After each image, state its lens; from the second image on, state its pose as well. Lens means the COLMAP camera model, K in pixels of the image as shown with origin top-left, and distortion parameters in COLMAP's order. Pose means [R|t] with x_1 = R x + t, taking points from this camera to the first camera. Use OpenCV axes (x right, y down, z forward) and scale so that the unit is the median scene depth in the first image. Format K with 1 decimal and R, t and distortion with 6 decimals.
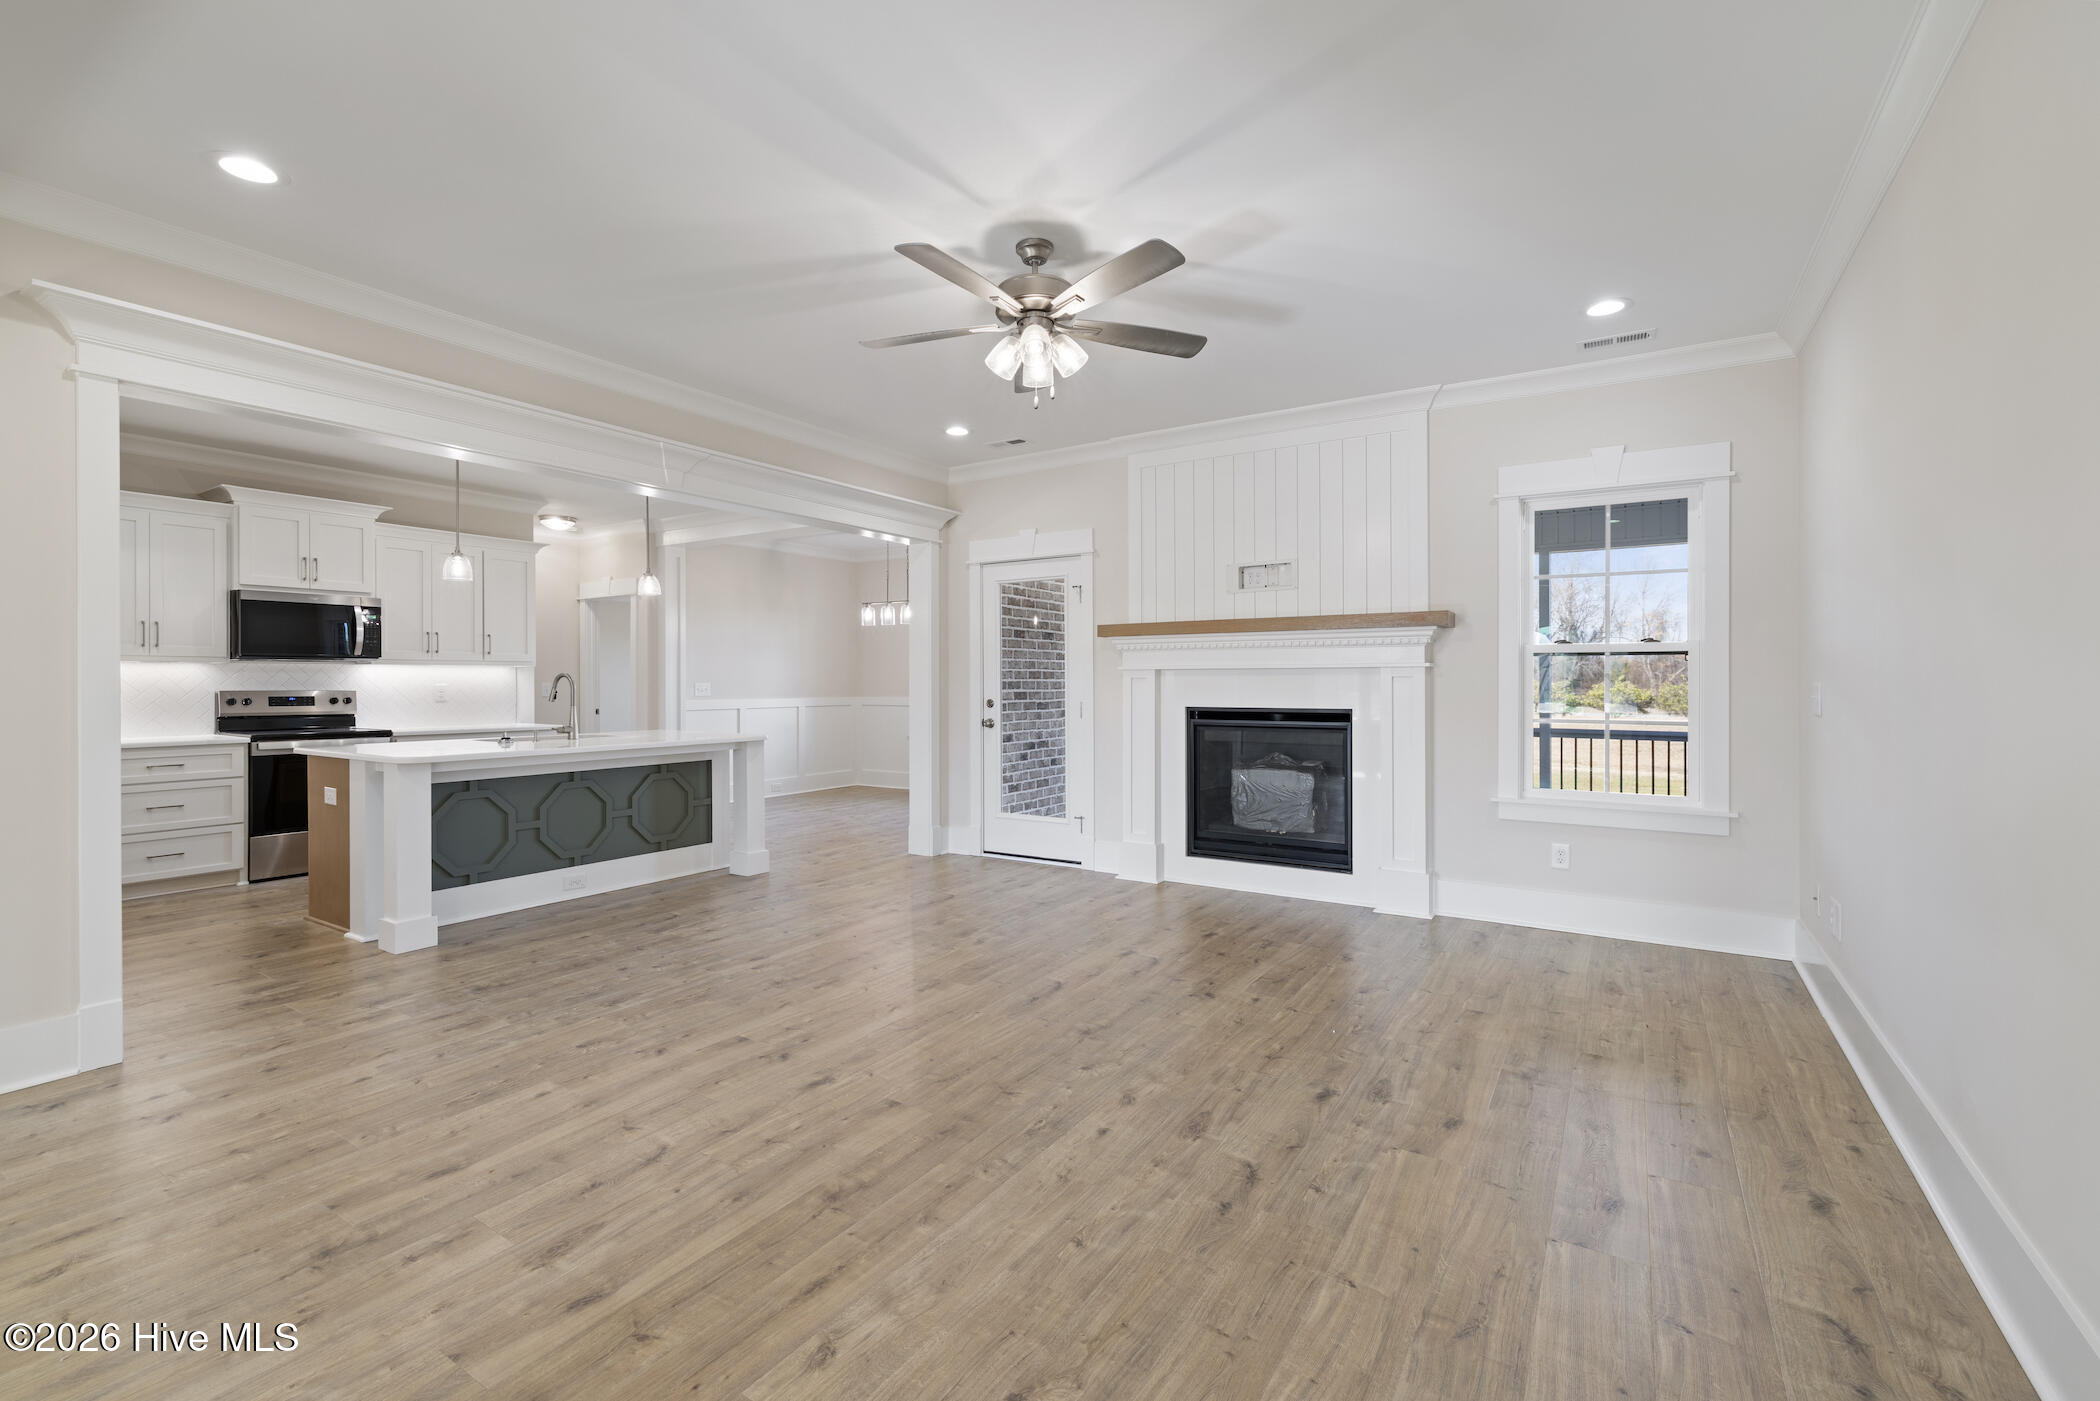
lens RADIAL K [[907.9, 0, 1036.1], [0, 907.9, 680.2], [0, 0, 1]] dist [0.003393, -0.000166]
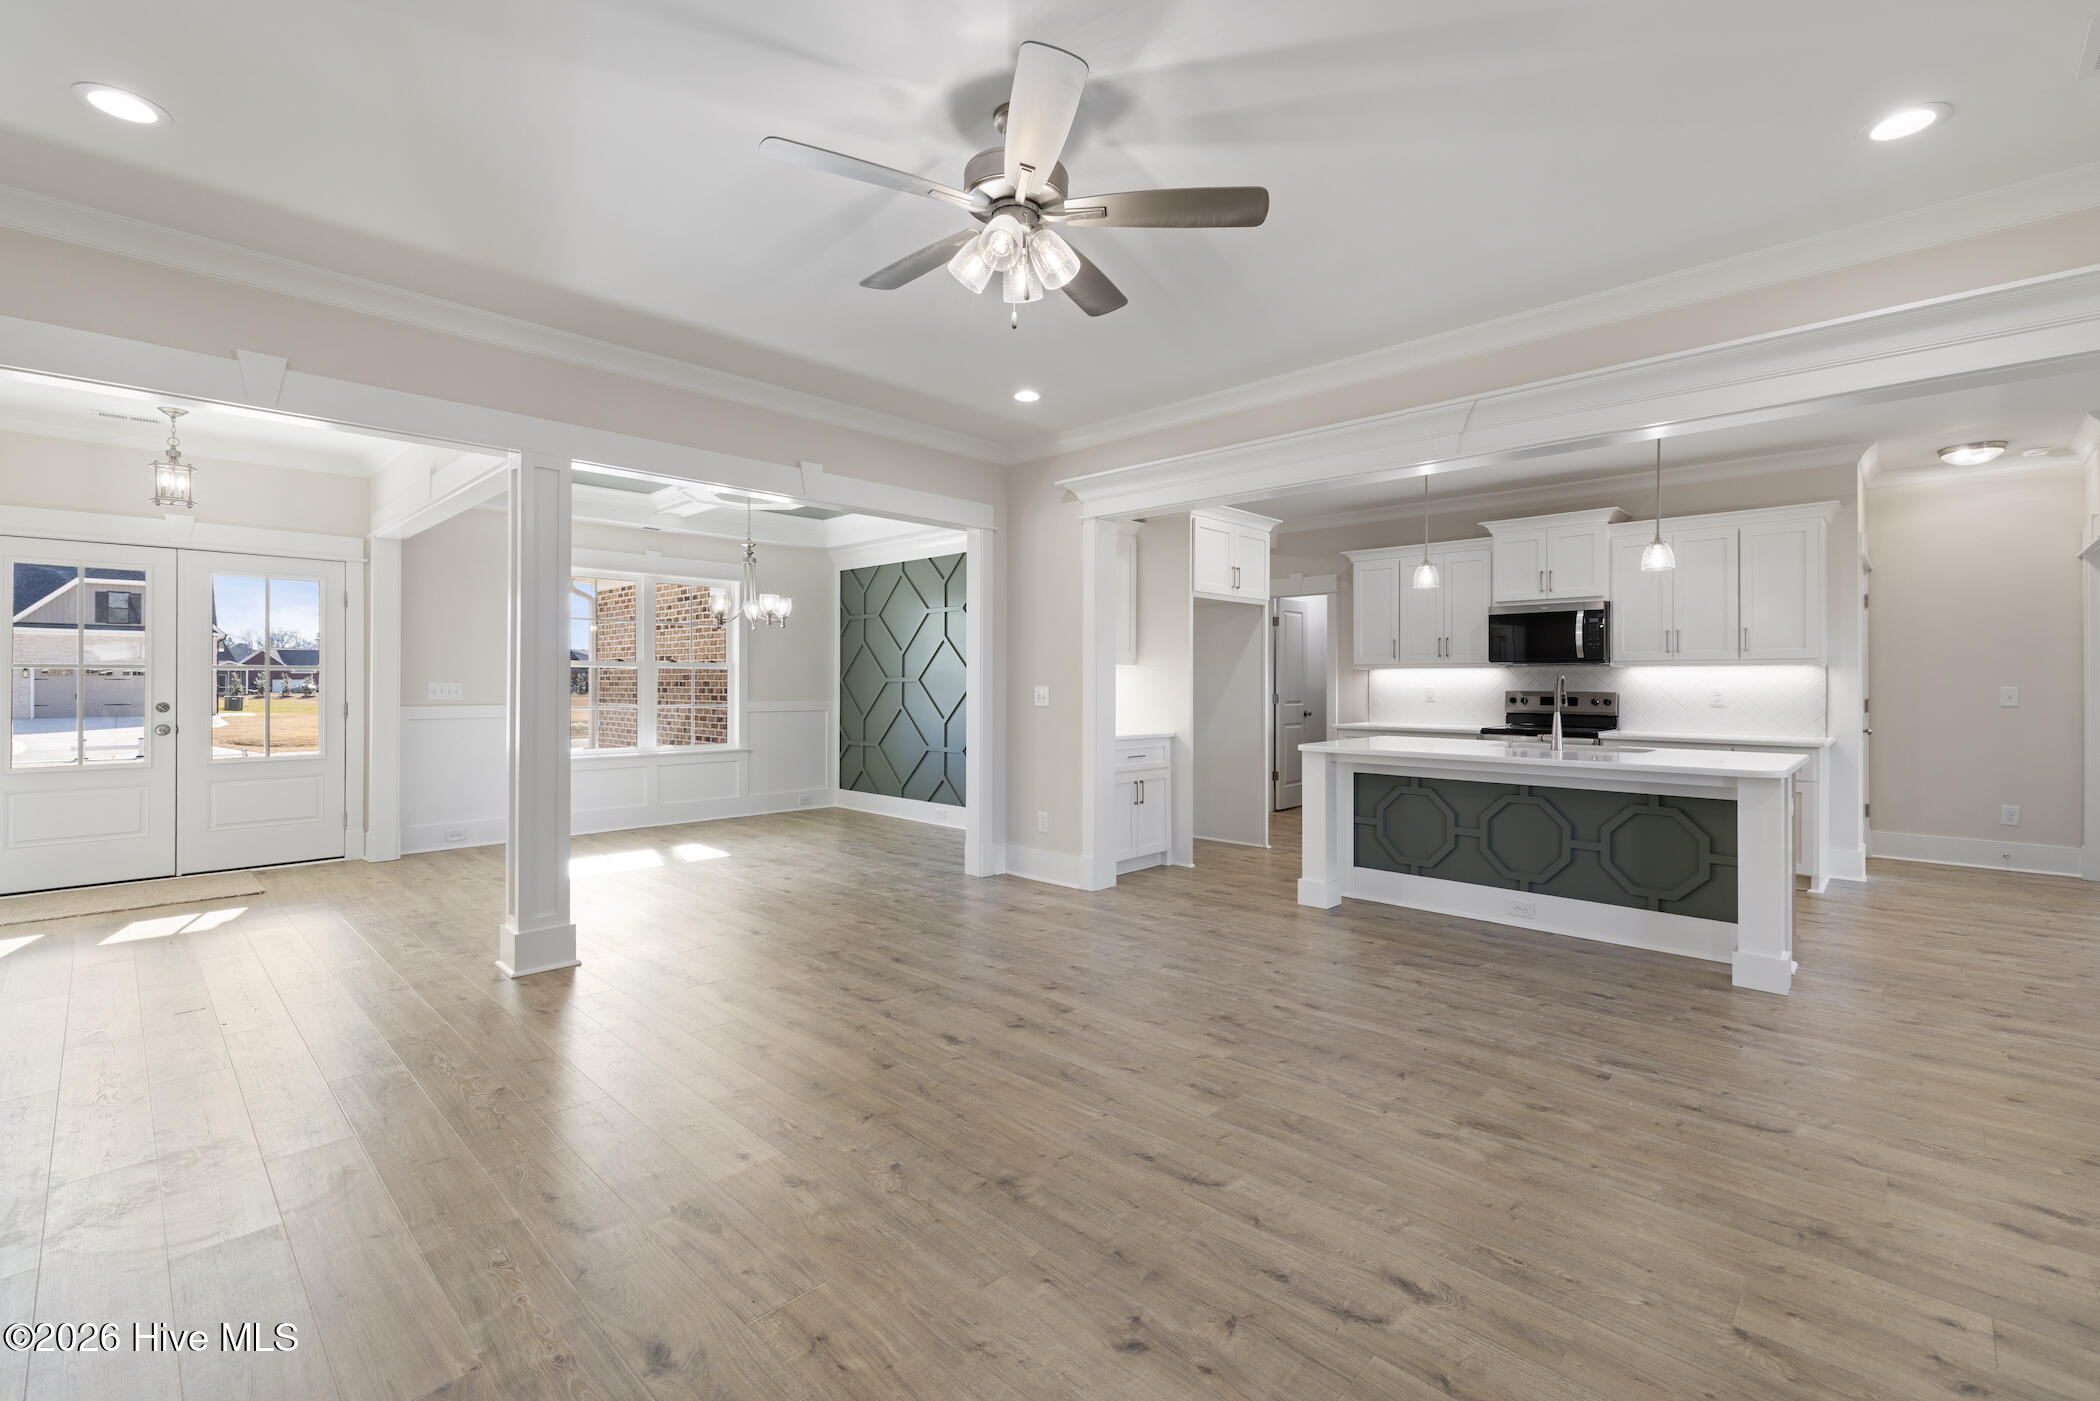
lens RADIAL K [[907.9, 0, 1053.1], [0, 907.9, 680.8], [0, 0, 1]] dist [0.003393, -0.000166]
pose [[-0.182887, -0.000610, -0.983134, 0.560205], [-0.000453, 1.000000, -0.000536, -0.001018], [0.983134, 0.000347, -0.182887, 0.879496]]
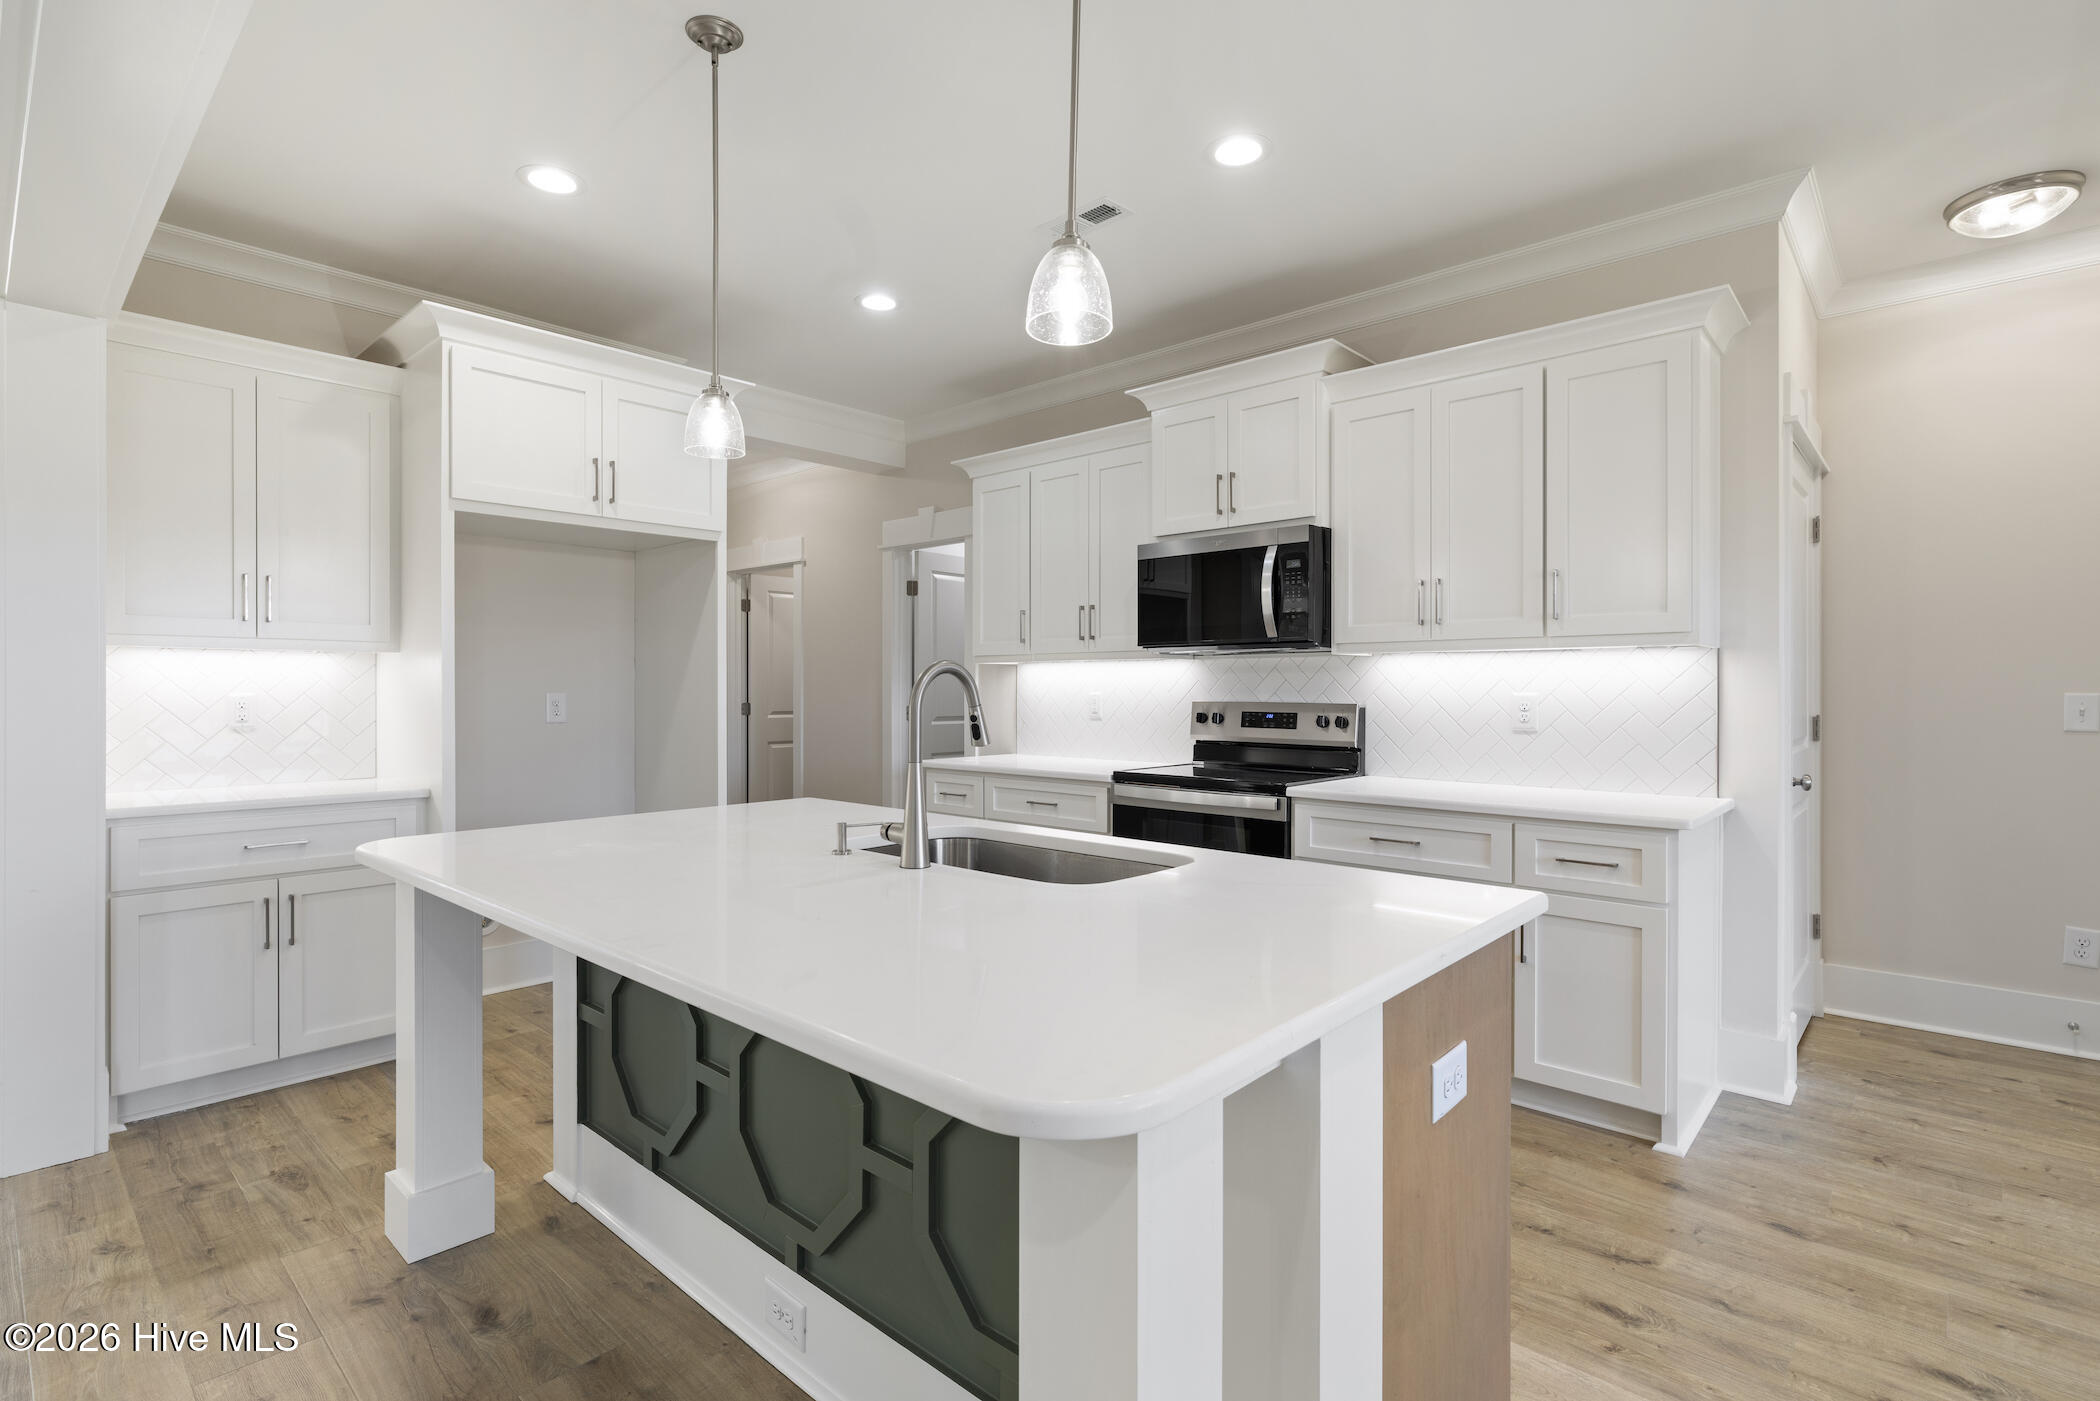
lens RADIAL K [[989.5, 0, 1056.9], [0, 989.5, 696.5], [0, 0, 1]] dist [-0.000658, 0.000435]
pose [[-0.157012, 0.009054, -0.987555, -0.224771], [0.001859, 0.999959, 0.008872, 0.002168], [0.987595, -0.000443, -0.157022, 1.419099]]
